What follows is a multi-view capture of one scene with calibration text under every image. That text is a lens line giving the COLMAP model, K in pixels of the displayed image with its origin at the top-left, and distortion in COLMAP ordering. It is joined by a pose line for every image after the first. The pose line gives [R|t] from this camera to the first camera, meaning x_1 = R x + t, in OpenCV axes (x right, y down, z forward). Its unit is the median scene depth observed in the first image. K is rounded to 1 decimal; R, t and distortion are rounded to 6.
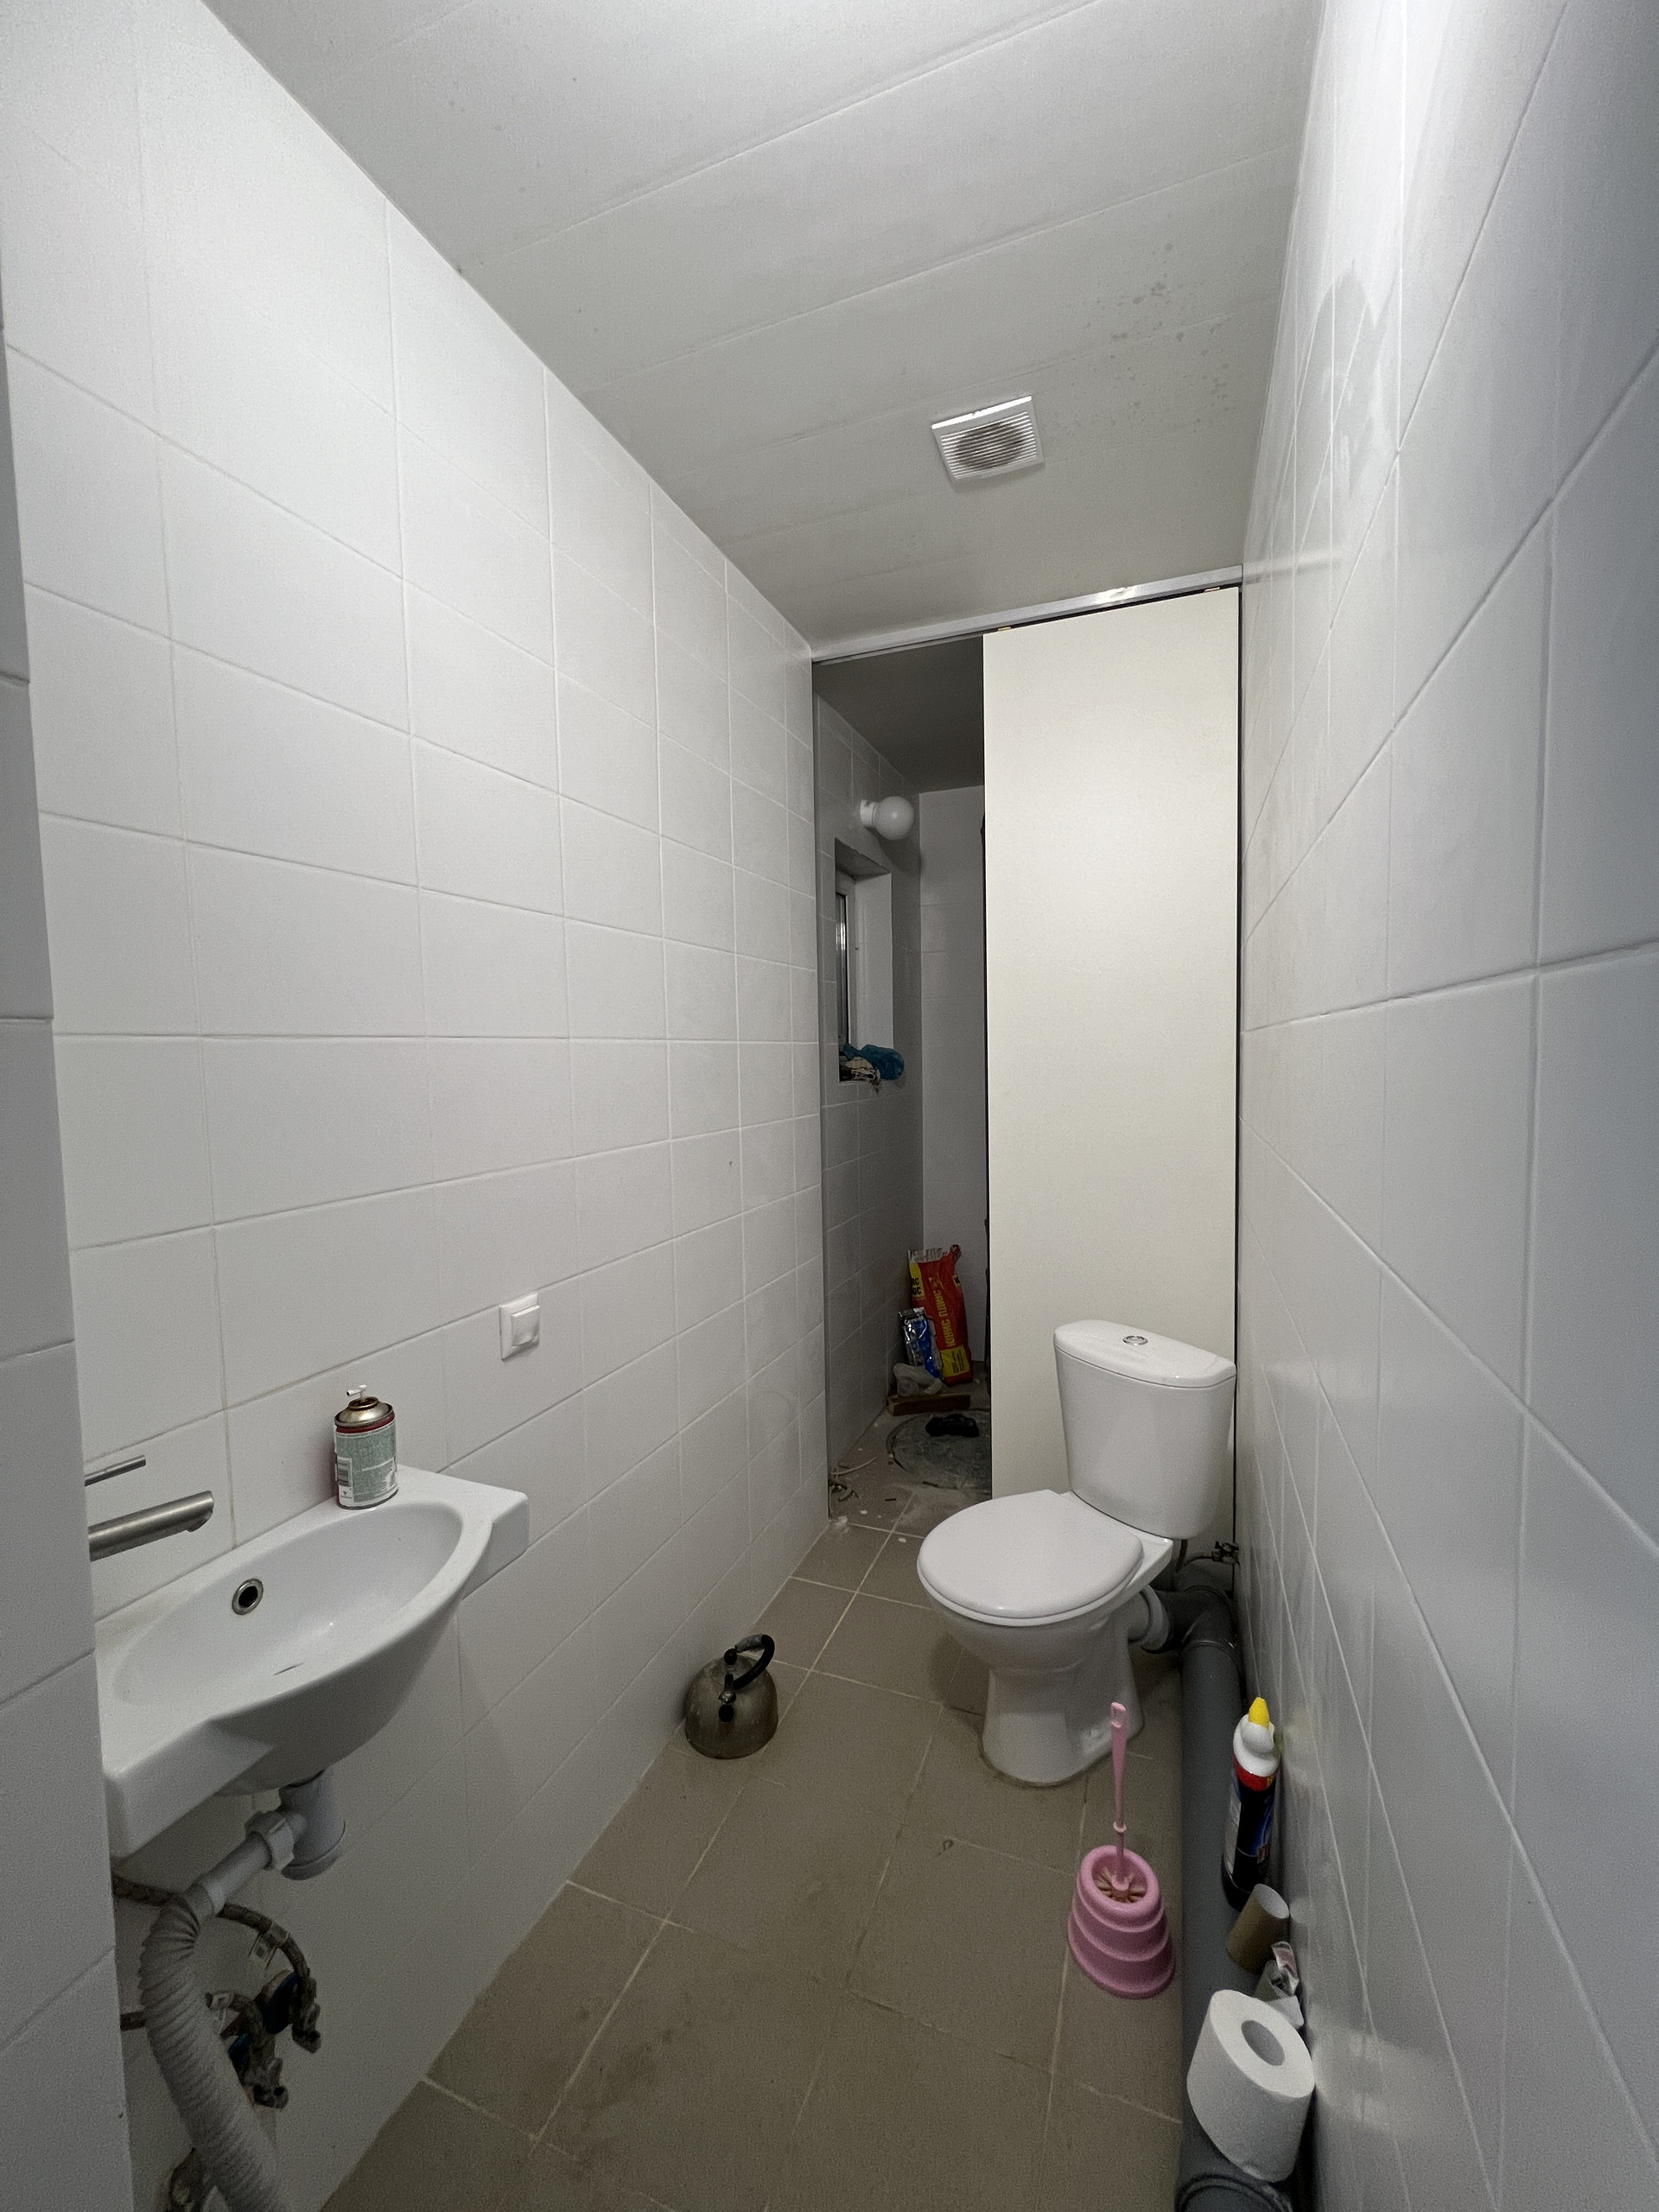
lens RADIAL K [[886.6, 0, 829.4], [0, 886.6, 1105.6], [0, 0, 1]] dist [-0.002541, 0.001342]
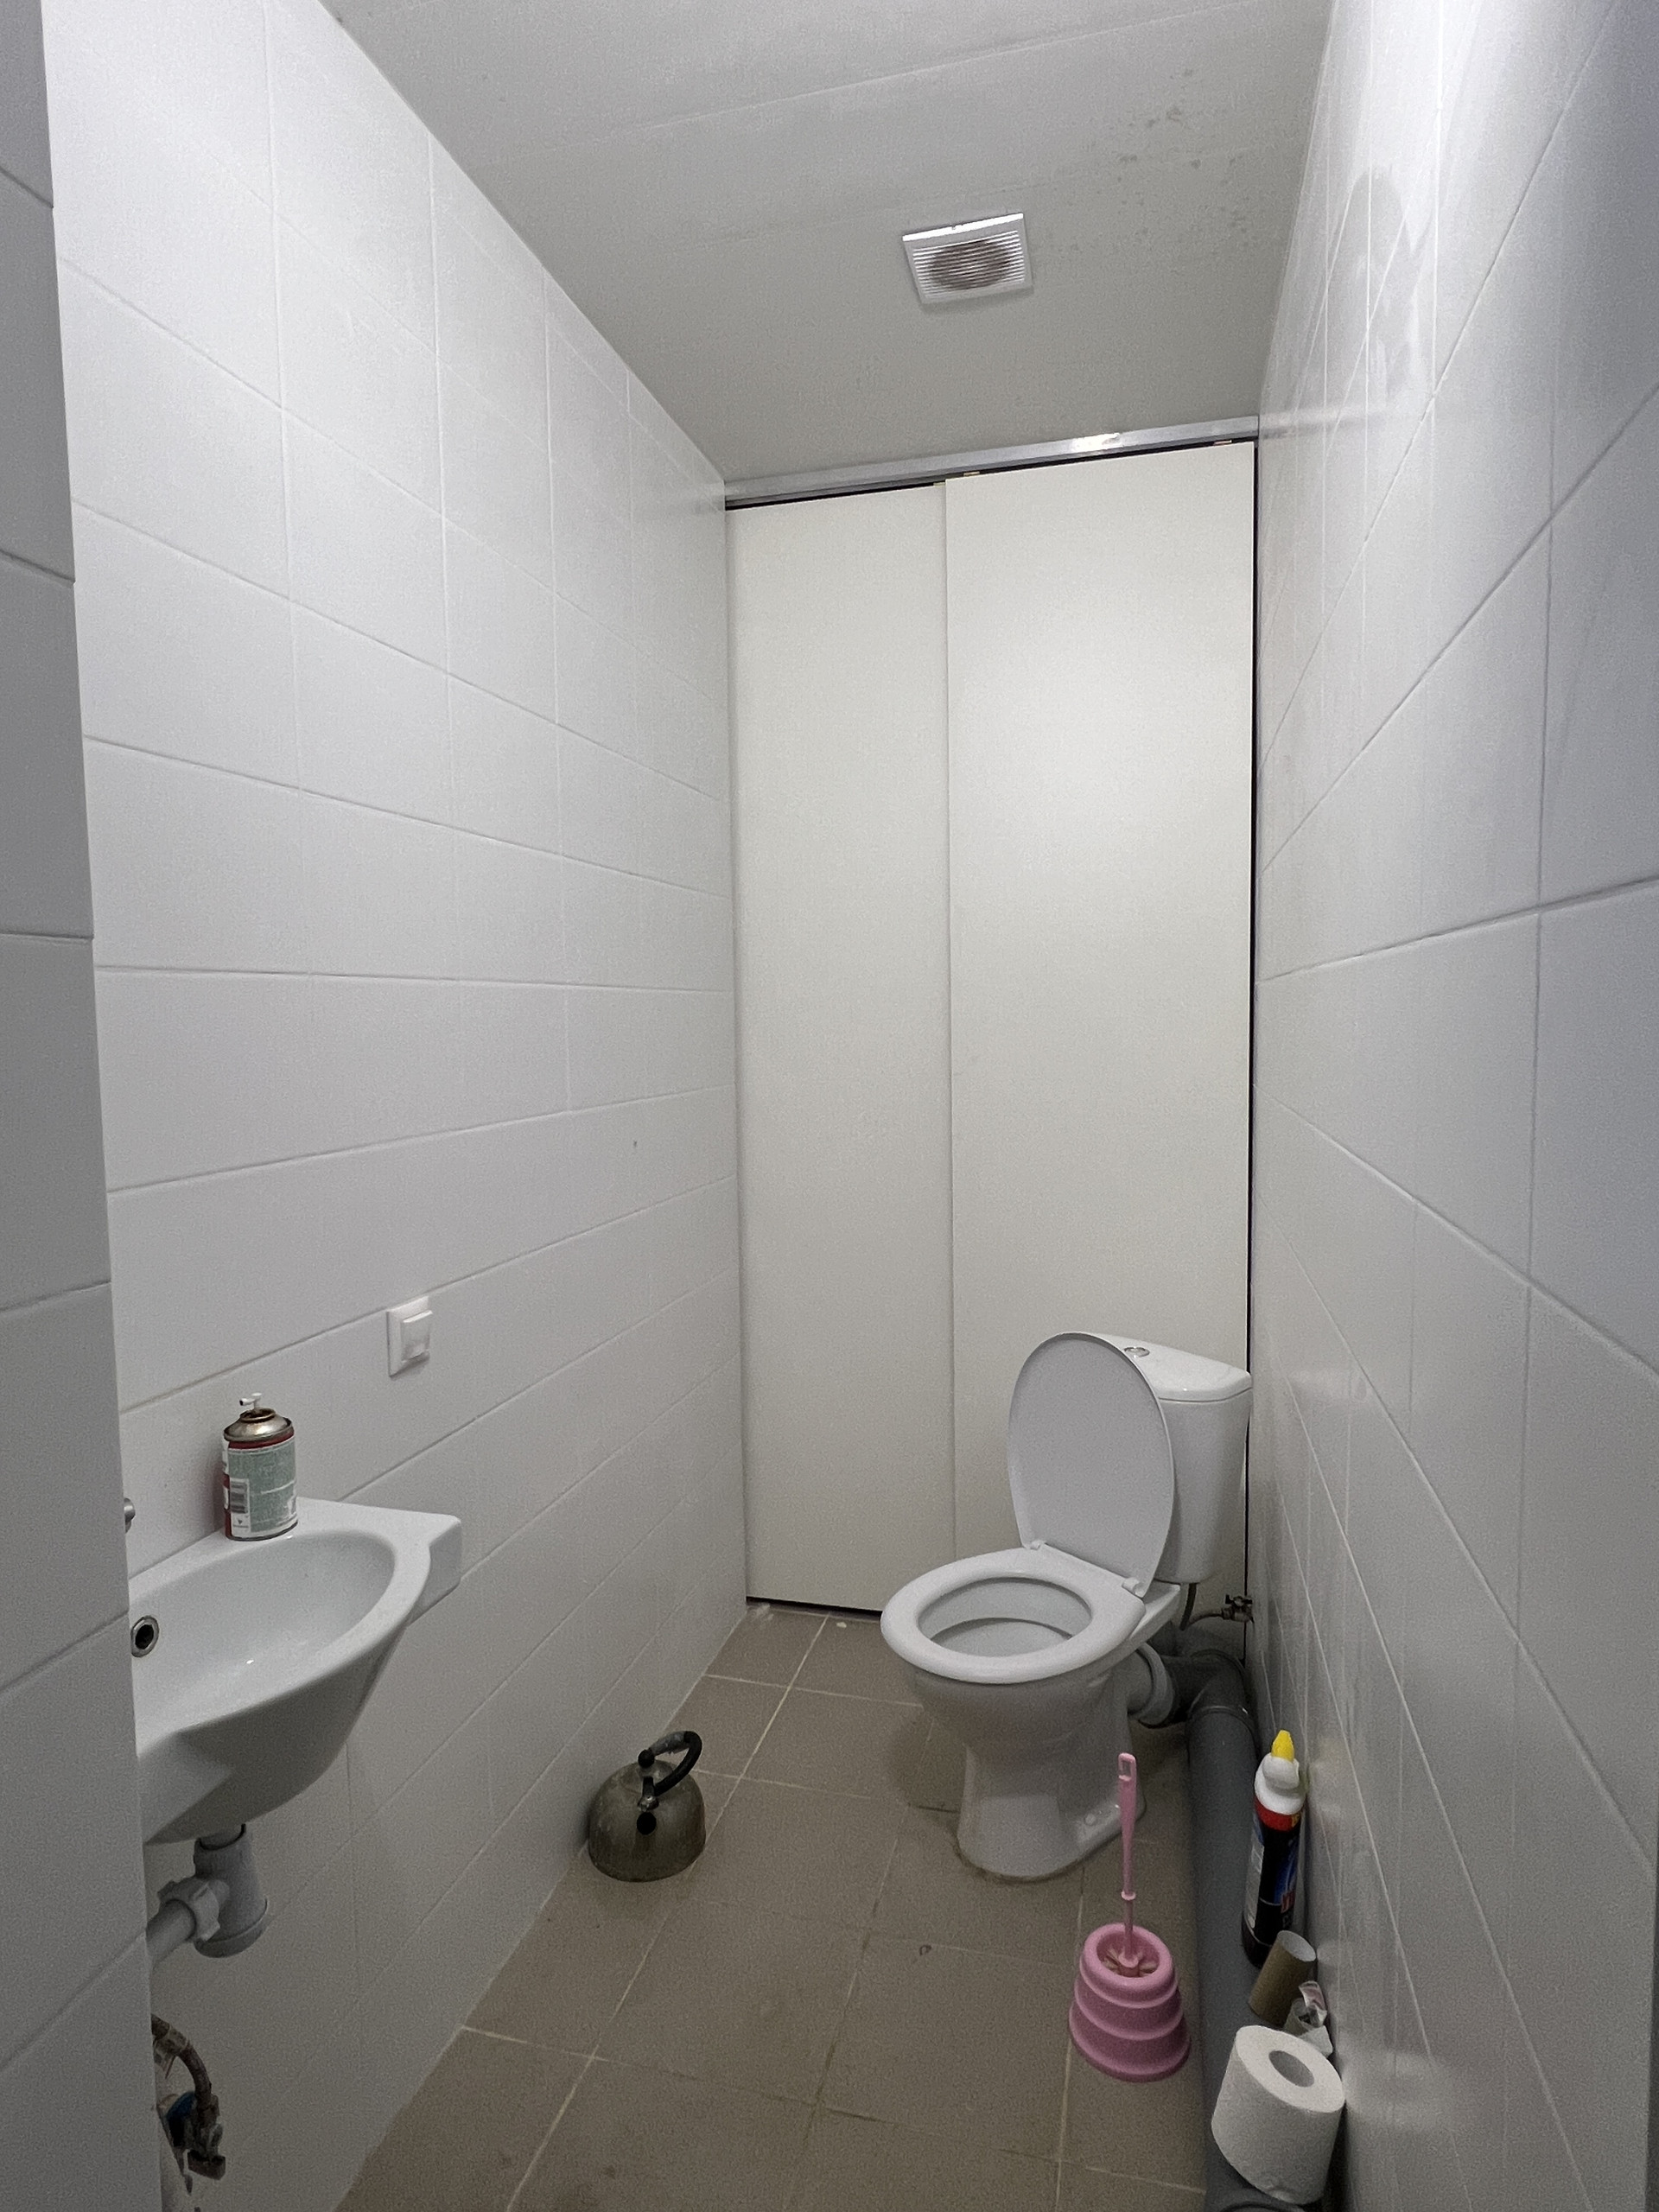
lens RADIAL K [[1231.1, 0, 828.9], [0, 1231.1, 1100.7], [0, 0, 1]] dist [-0.003651, 0.002793]
pose [[0.993573, -0.002392, 0.113164, -0.096410], [0.001302, 0.999952, 0.009699, 0.024637], [-0.113182, -0.009489, 0.993529, -0.152885]]
